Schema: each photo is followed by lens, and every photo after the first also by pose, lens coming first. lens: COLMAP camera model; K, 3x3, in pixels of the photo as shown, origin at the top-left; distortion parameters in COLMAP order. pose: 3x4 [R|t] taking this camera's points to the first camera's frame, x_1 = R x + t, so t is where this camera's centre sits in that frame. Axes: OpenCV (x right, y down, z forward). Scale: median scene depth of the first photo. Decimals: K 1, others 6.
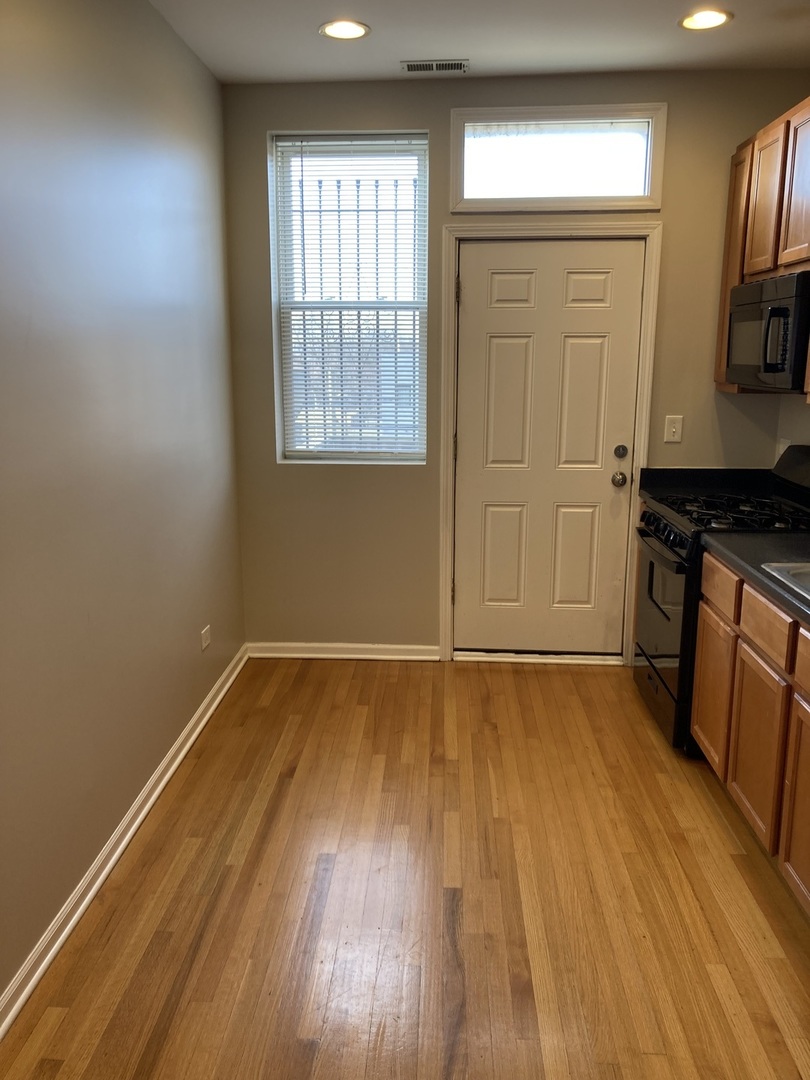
lens RADIAL K [[892.4, 0, 395.9], [0, 892.4, 536.0], [0, 0, 1]] dist [0.075867, -0.089274]
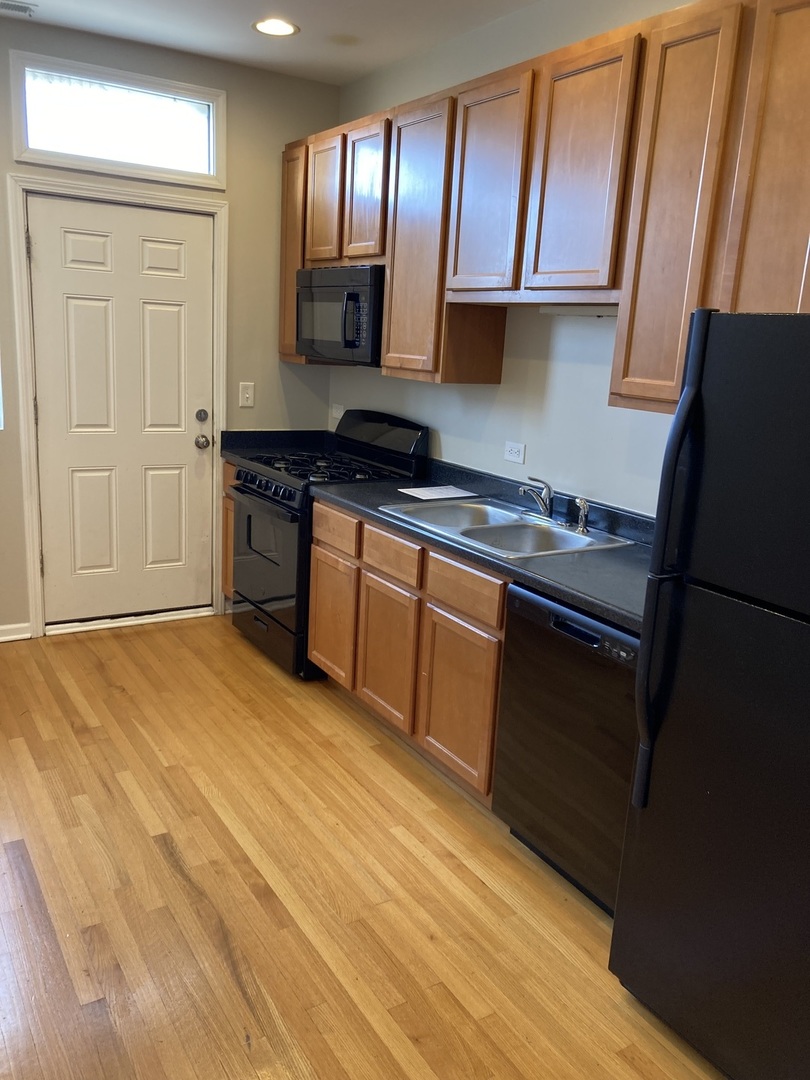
lens RADIAL K [[892.7, 0, 402.4], [0, 892.7, 529.5], [0, 0, 1]] dist [0.074761, -0.094154]
pose [[0.821226, -0.080758, 0.564859, -0.199871], [0.063184, 0.996716, 0.050640, 0.002226], [-0.567094, -0.005897, 0.823632, -0.013264]]
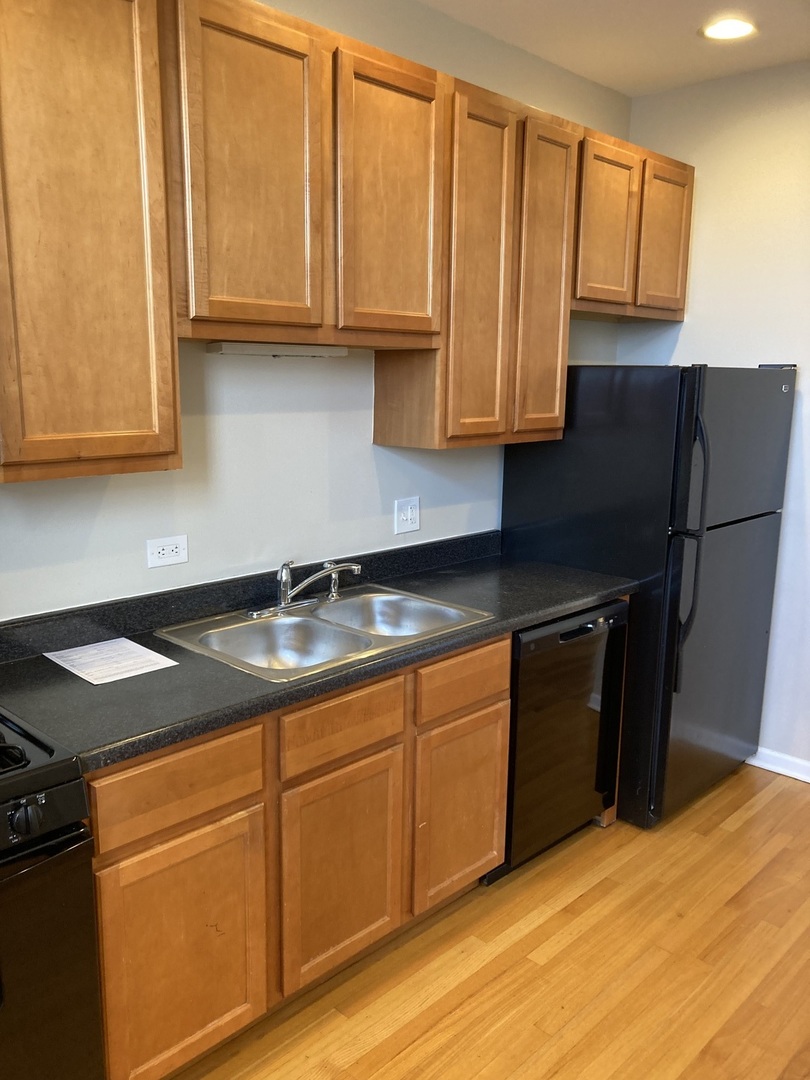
lens RADIAL K [[892.4, 0, 395.9], [0, 892.4, 536.0], [0, 0, 1]] dist [0.075867, -0.089274]
pose [[-0.755924, -0.129608, 0.641702, -0.095452], [0.119383, 0.936479, 0.329779, -0.242963], [-0.643682, 0.325896, -0.692434, 1.104728]]
